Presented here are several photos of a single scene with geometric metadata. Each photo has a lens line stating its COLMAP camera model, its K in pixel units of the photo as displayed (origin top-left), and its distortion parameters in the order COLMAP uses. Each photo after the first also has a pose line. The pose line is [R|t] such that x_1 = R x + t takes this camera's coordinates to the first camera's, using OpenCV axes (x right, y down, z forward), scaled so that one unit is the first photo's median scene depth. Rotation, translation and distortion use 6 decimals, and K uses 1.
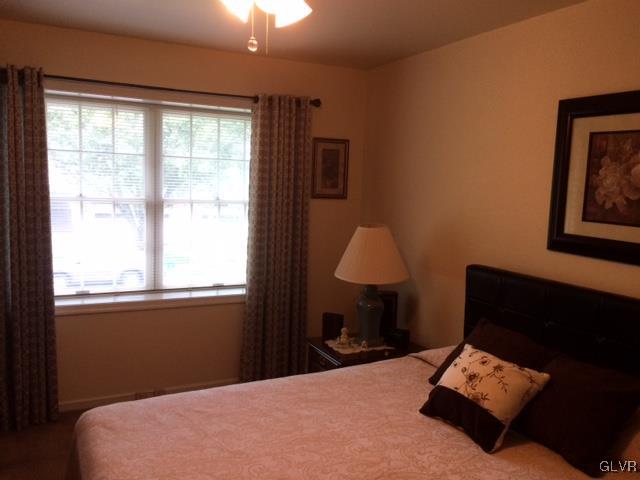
lens RADIAL K [[544.2, 0, 316.7], [0, 544.2, 241.8], [0, 0, 1]] dist [0.090609, -0.125170]
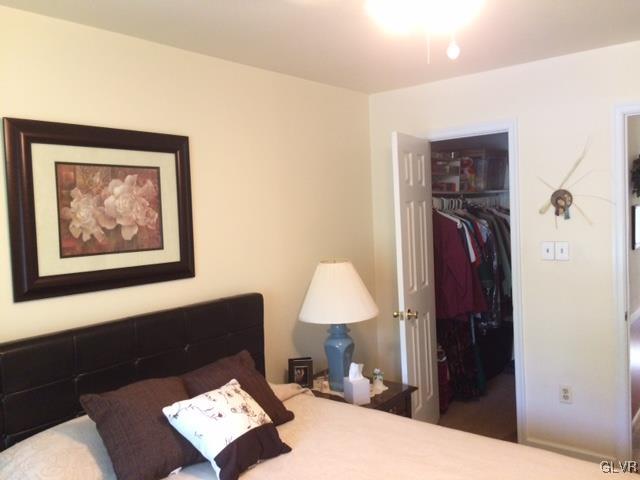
lens RADIAL K [[544.2, 0, 316.7], [0, 544.2, 241.8], [0, 0, 1]] dist [0.090609, -0.125170]
pose [[-0.430465, -0.068288, 0.900020, -0.534866], [0.133871, 0.981275, 0.138481, -0.139658], [-0.892624, 0.180098, -0.413263, 1.042072]]
